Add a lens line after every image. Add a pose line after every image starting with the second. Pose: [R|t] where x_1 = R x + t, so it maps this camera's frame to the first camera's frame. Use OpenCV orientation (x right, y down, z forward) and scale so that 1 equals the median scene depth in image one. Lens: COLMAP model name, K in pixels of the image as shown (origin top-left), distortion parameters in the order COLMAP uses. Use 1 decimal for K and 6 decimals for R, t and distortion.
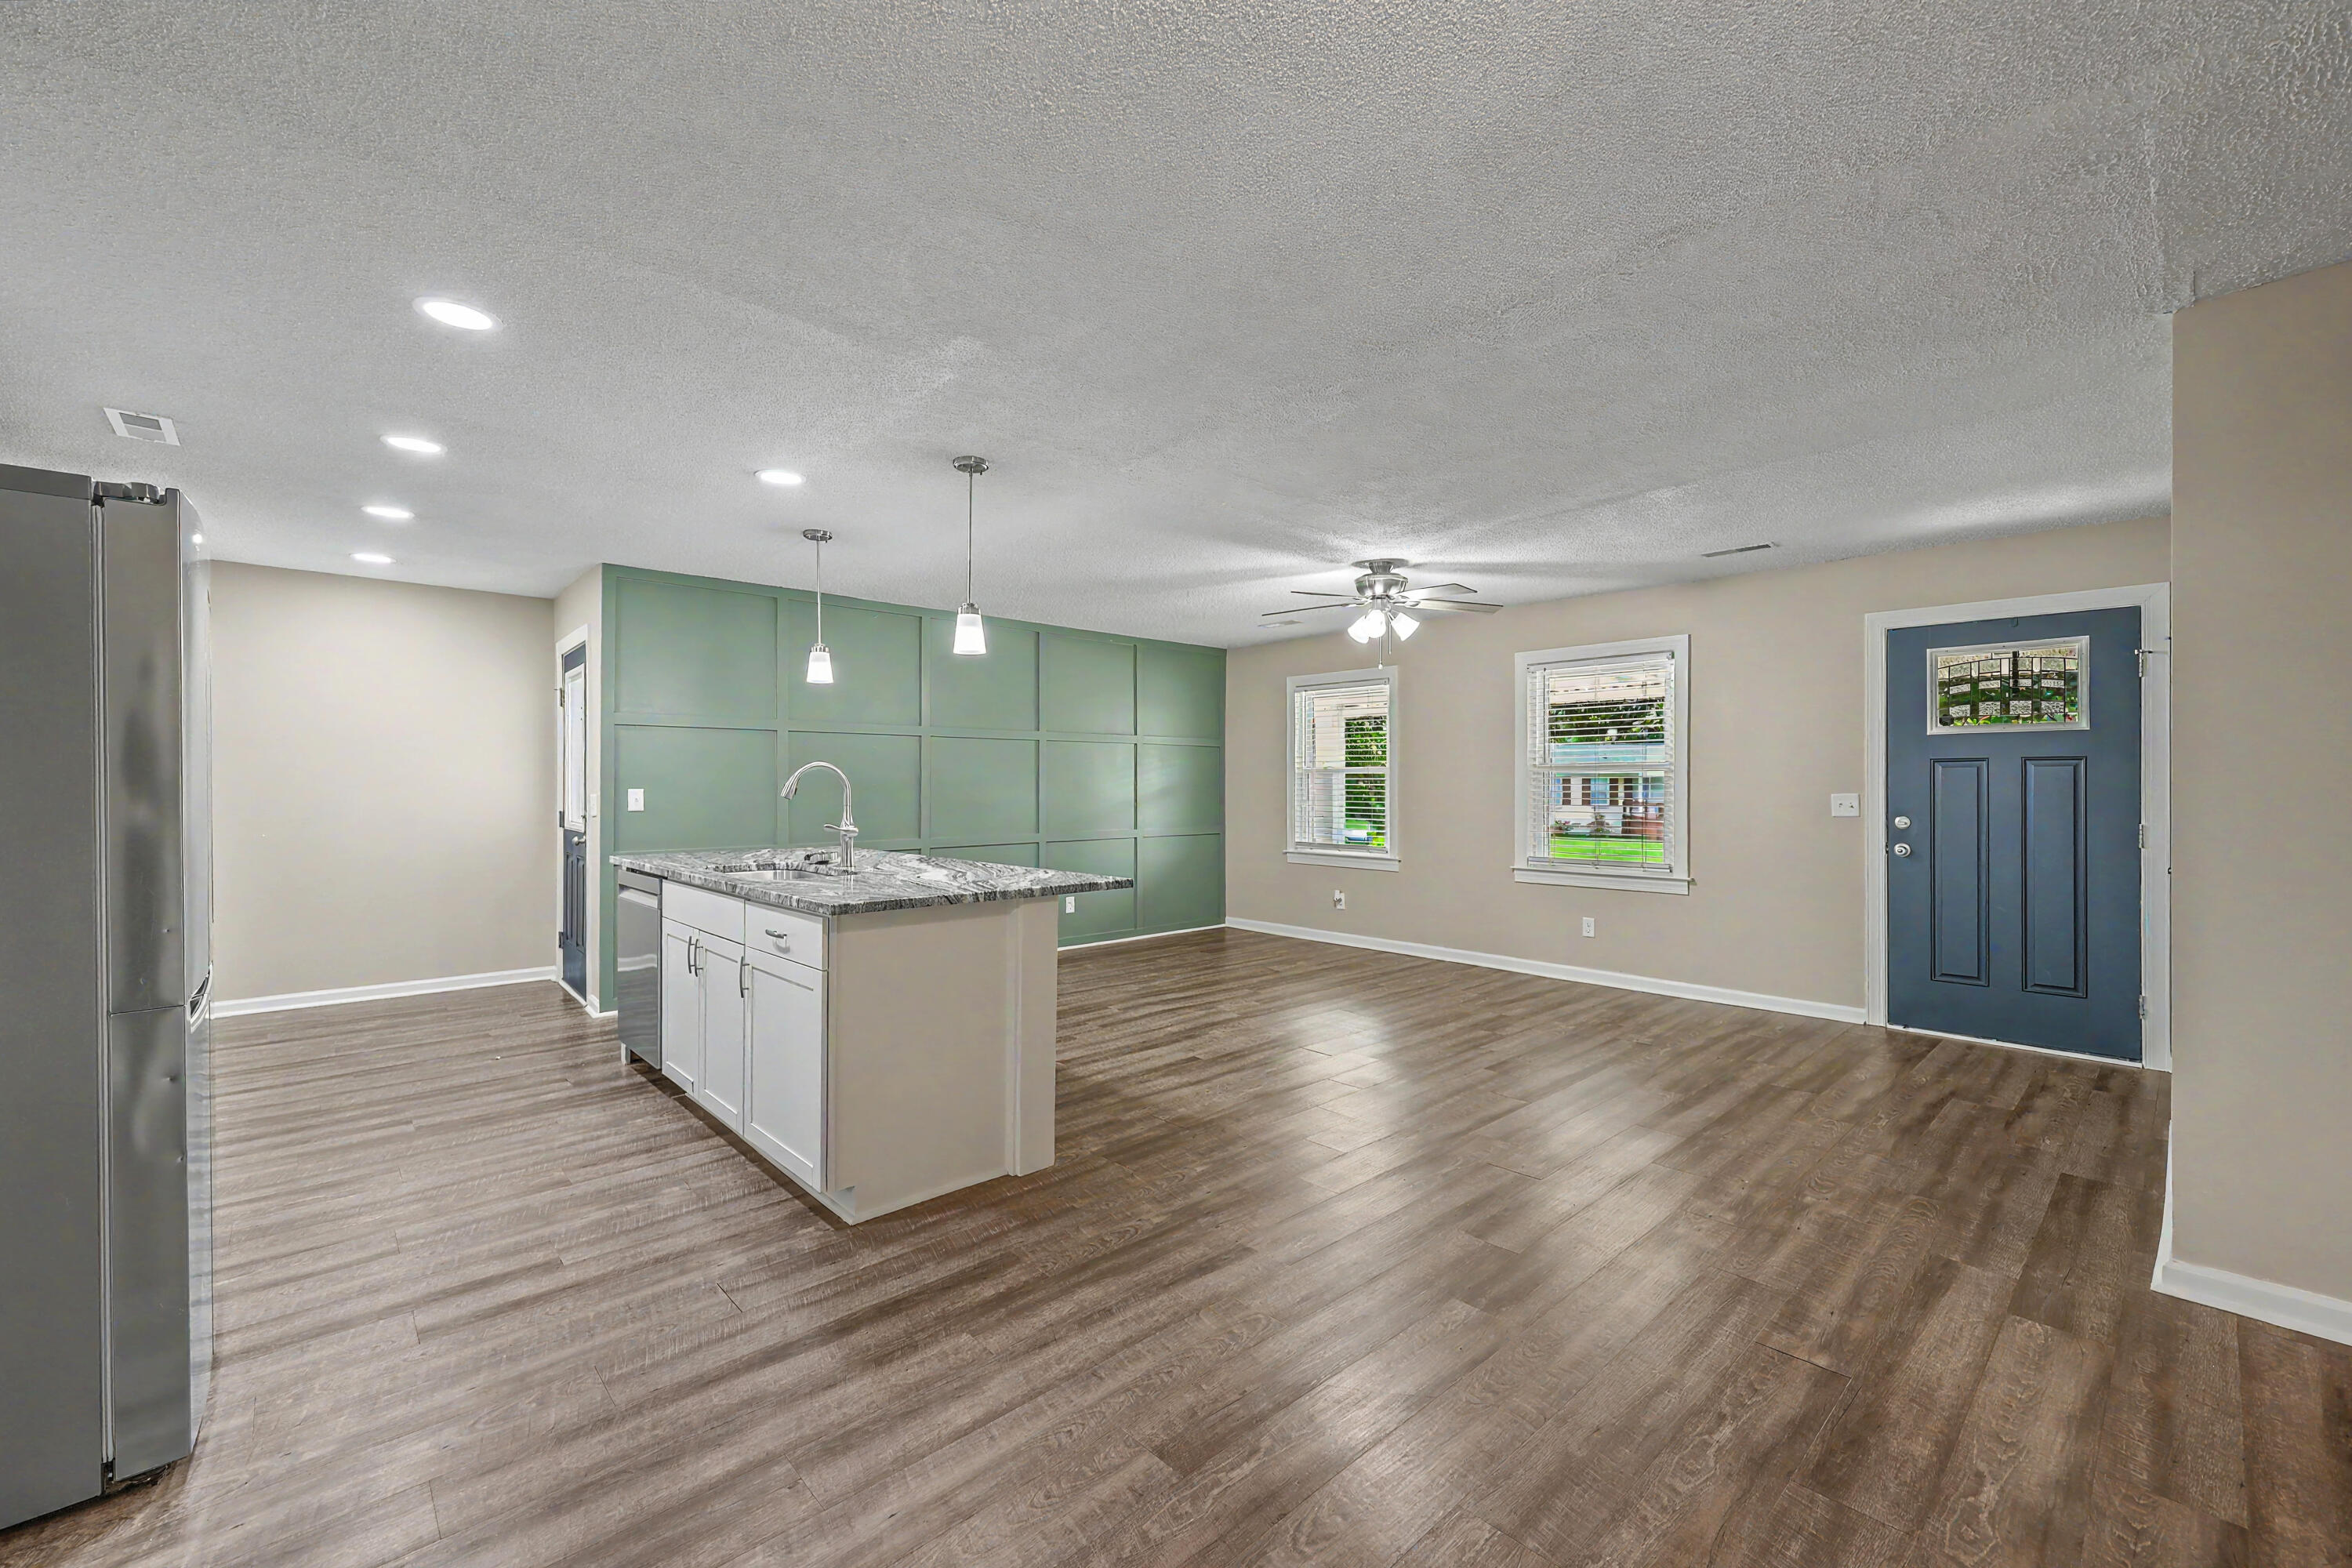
lens RADIAL K [[955.5, 0, 1170.1], [0, 955.5, 785.0], [0, 0, 1]] dist [-0.000639, 0.000058]
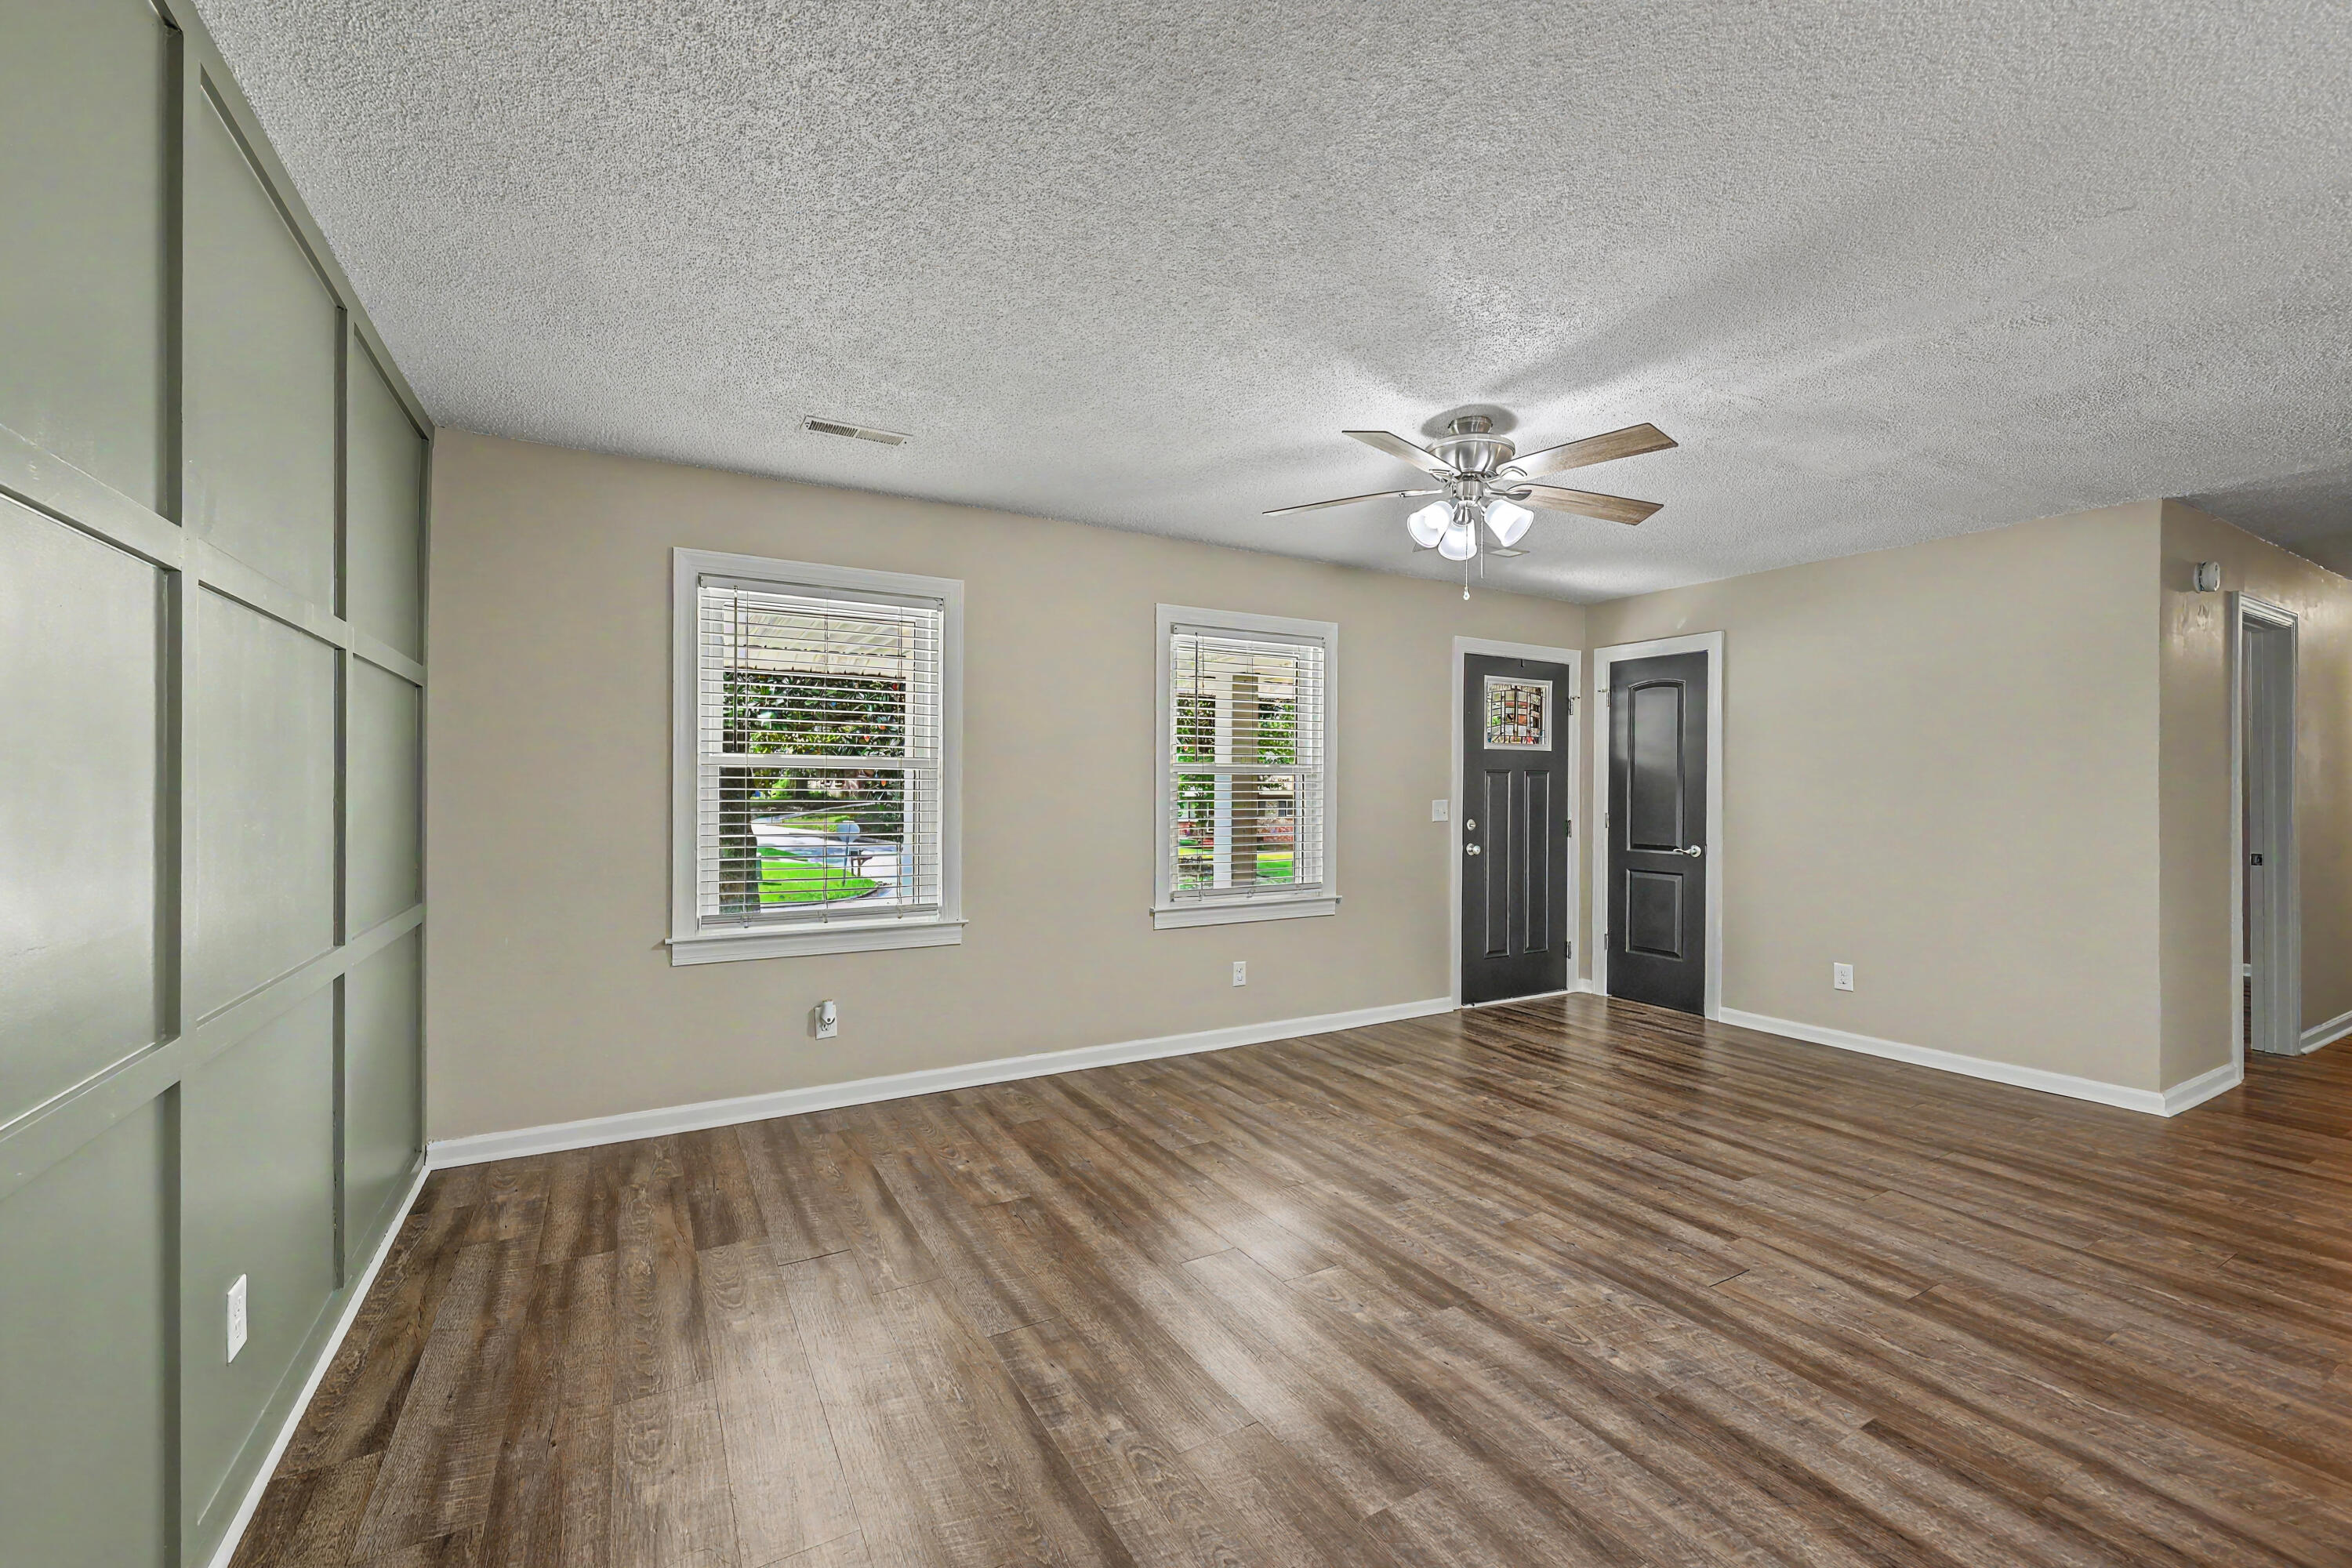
lens RADIAL K [[955.5, 0, 1172.0], [0, 955.5, 788.0], [0, 0, 1]] dist [-0.000639, 0.000058]
pose [[0.223639, 0.003371, 0.974666, -0.415498], [-0.002258, 0.999993, -0.002940, -0.000690], [-0.974669, -0.001544, 0.223645, 1.085323]]
